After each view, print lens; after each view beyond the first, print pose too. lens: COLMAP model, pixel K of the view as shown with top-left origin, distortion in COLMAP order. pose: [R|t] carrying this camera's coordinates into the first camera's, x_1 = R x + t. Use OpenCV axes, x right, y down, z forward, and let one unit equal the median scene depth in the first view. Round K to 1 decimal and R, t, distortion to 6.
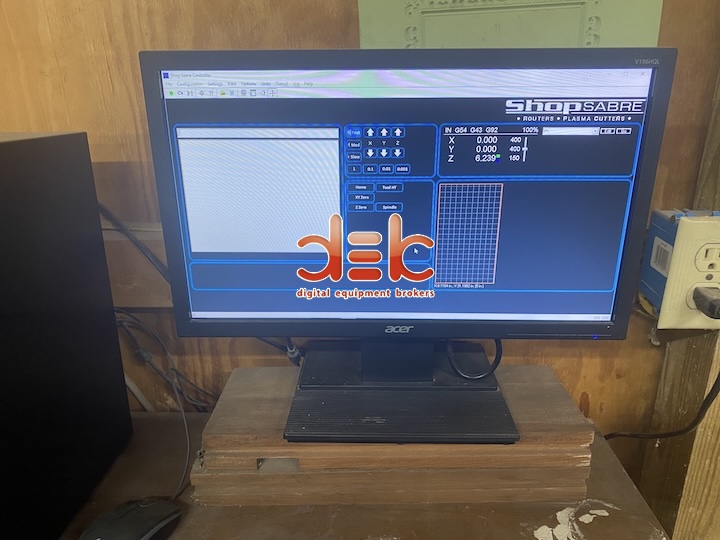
lens RADIAL K [[550.1, 0, 360.0], [0, 550.1, 270.0], [0, 0, 1]] dist [-0.011605, -0.000584]
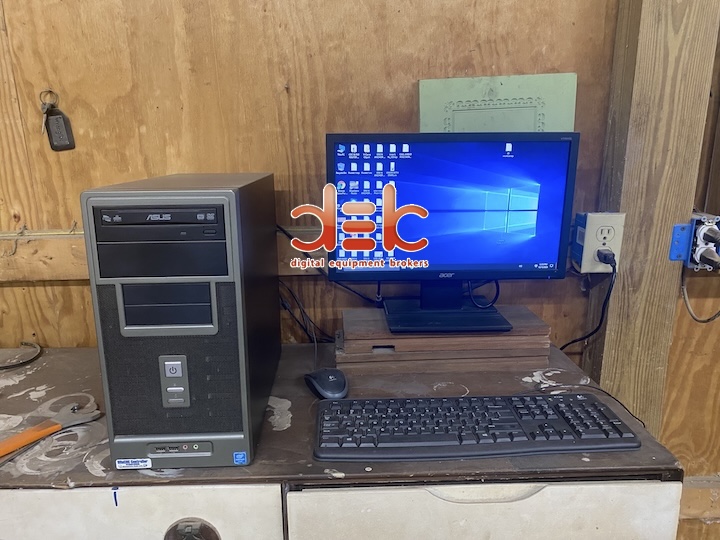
lens RADIAL K [[535.3, 0, 360.0], [0, 535.3, 270.0], [0, 0, 1]] dist [0.000988, -0.001205]
pose [[0.998251, -0.014190, 0.057393, -0.313023], [0.018269, 0.997296, -0.071188, 0.202756], [-0.056227, 0.072112, 0.995810, -0.769249]]
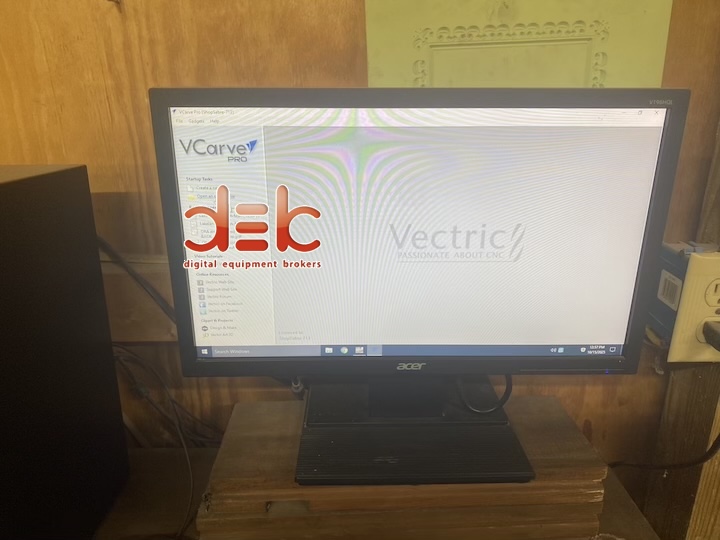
lens RADIAL K [[550.1, 0, 360.0], [0, 550.1, 270.0], [0, 0, 1]] dist [-0.011605, -0.000584]
pose [[0.999176, -0.005956, 0.040139, -0.055076], [0.006719, 0.999799, -0.018900, -0.043645], [-0.040018, 0.019154, 0.999015, 0.016687]]
